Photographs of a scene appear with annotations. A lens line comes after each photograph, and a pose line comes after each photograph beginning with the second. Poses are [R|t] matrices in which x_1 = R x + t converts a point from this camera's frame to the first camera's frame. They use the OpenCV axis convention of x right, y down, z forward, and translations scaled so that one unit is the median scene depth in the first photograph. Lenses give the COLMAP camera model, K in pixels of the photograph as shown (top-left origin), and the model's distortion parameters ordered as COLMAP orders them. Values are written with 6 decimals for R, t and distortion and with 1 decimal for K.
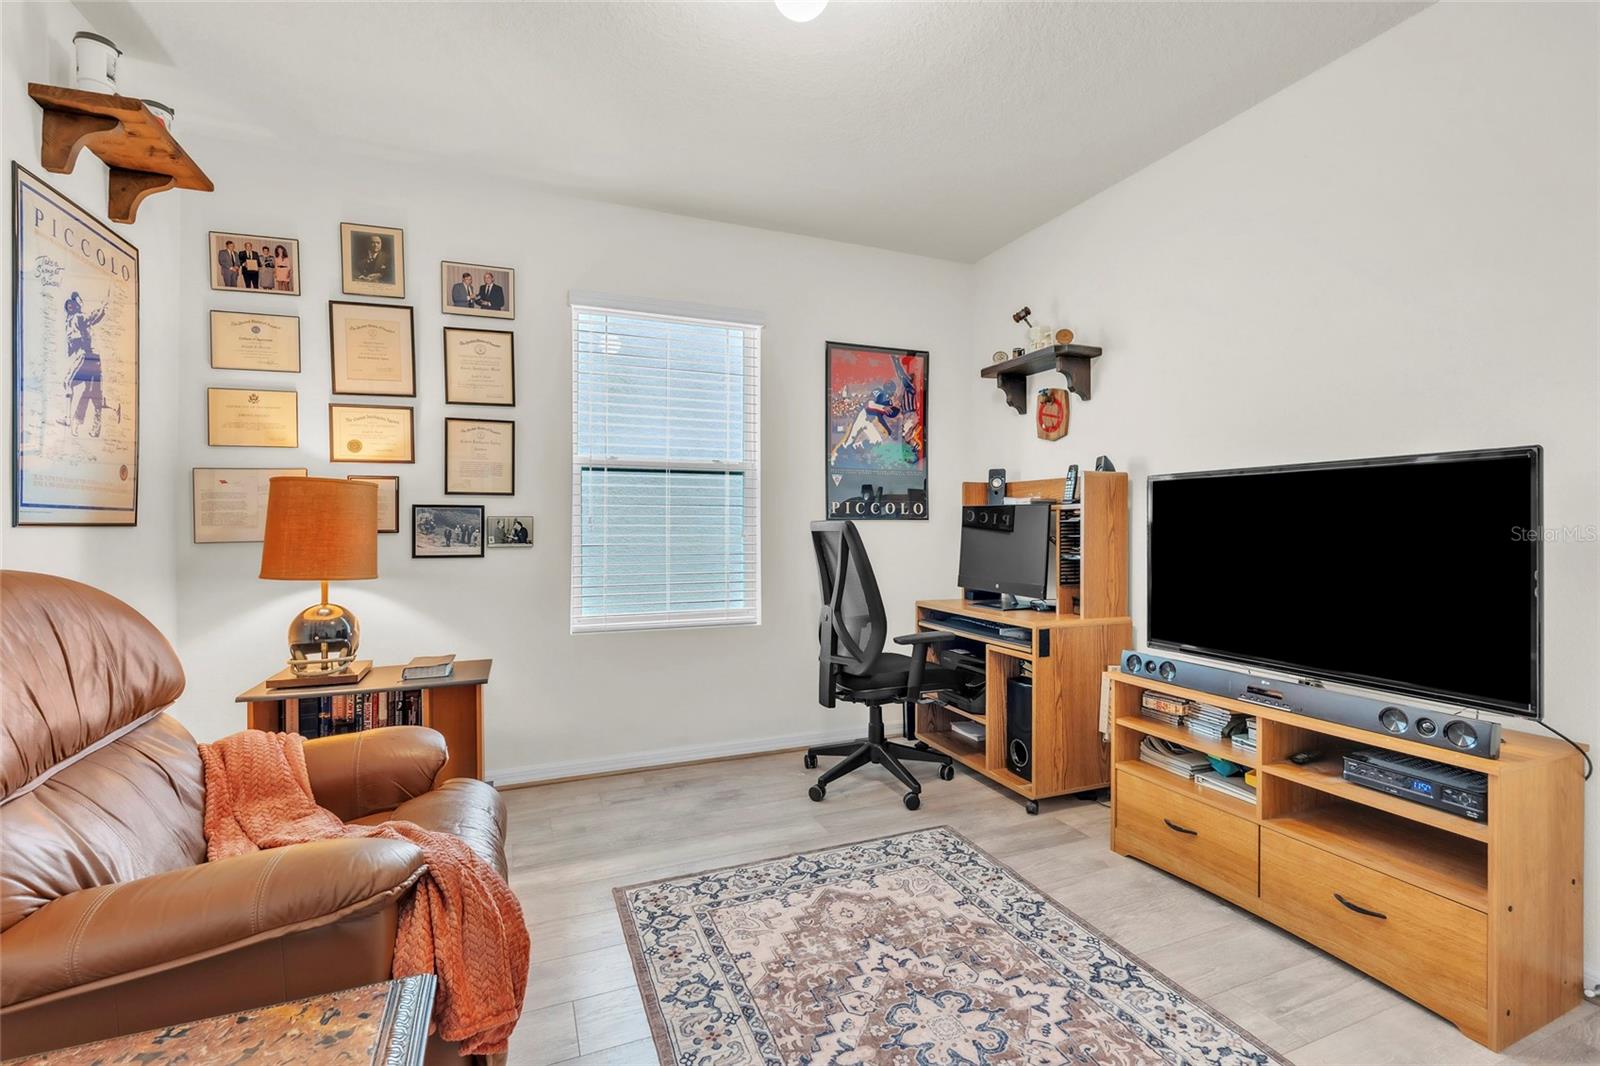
lens RADIAL K [[712.8, 0, 800.2], [0, 712.8, 531.0], [0, 0, 1]] dist [-0.001496, 0.000011]
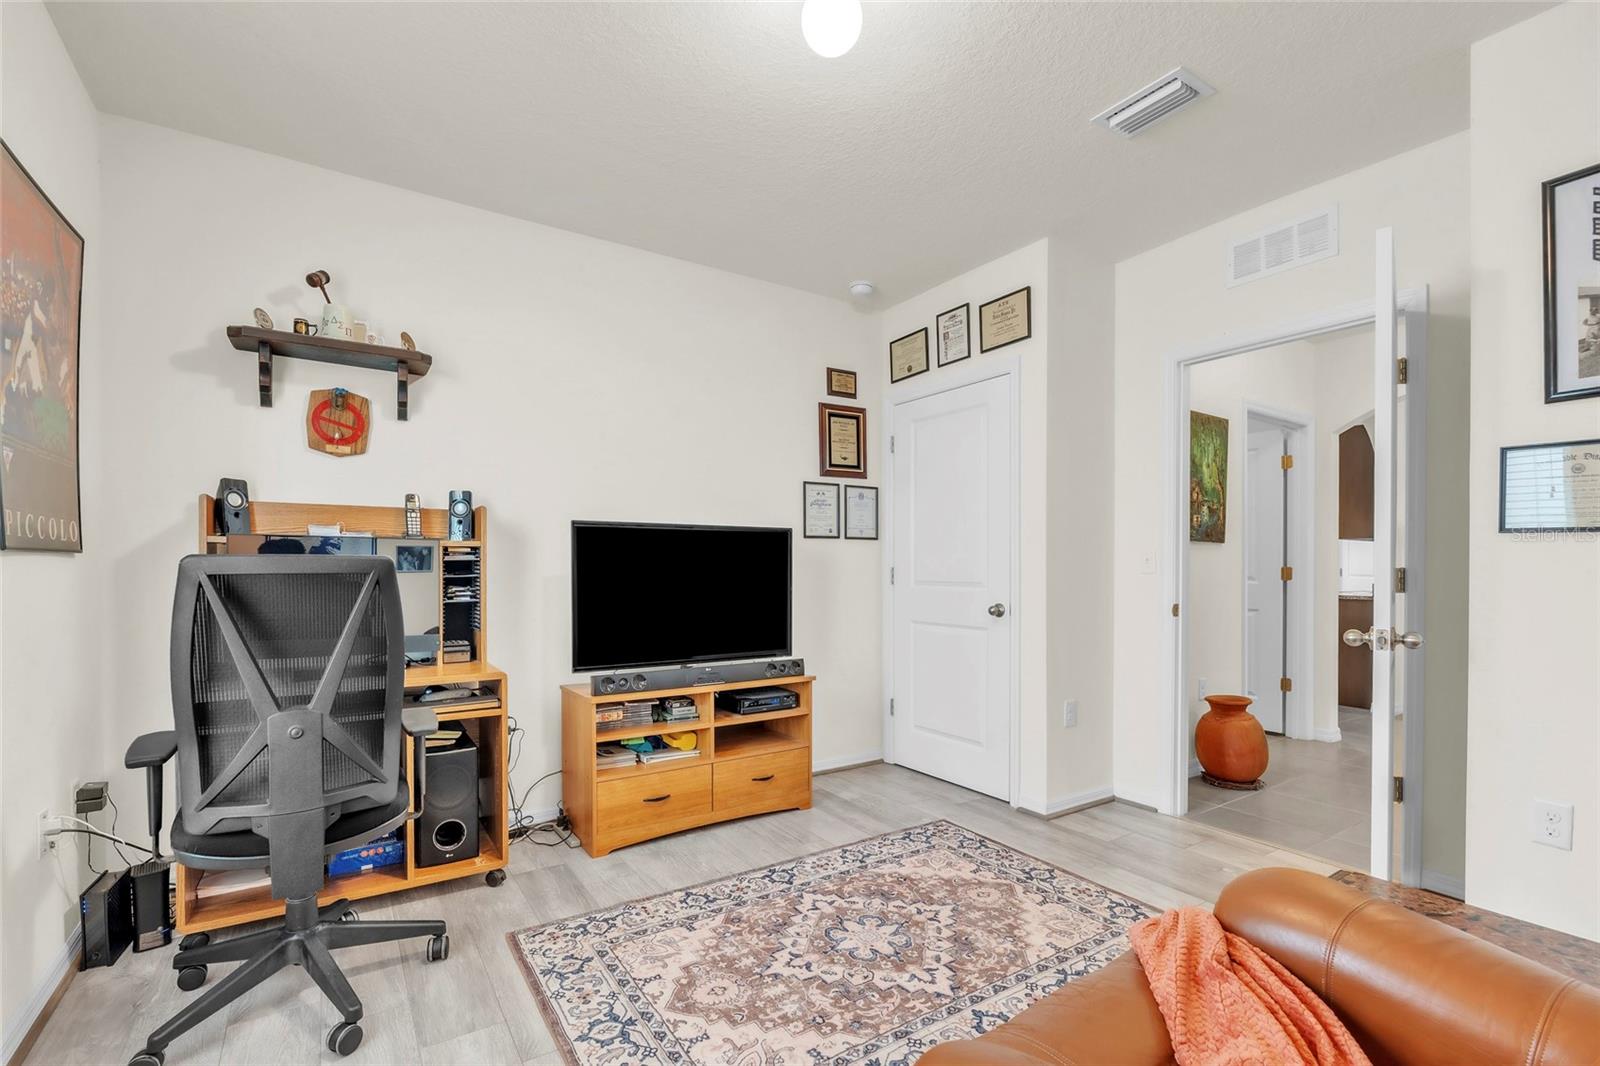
lens RADIAL K [[712.8, 0, 801.7], [0, 712.8, 569.4], [0, 0, 1]] dist [-0.001496, 0.000011]
pose [[-0.196464, -0.006488, 0.980490, -0.816927], [0.004719, 0.999960, 0.007562, -0.008149], [-0.980500, 0.006112, -0.196425, 1.036090]]
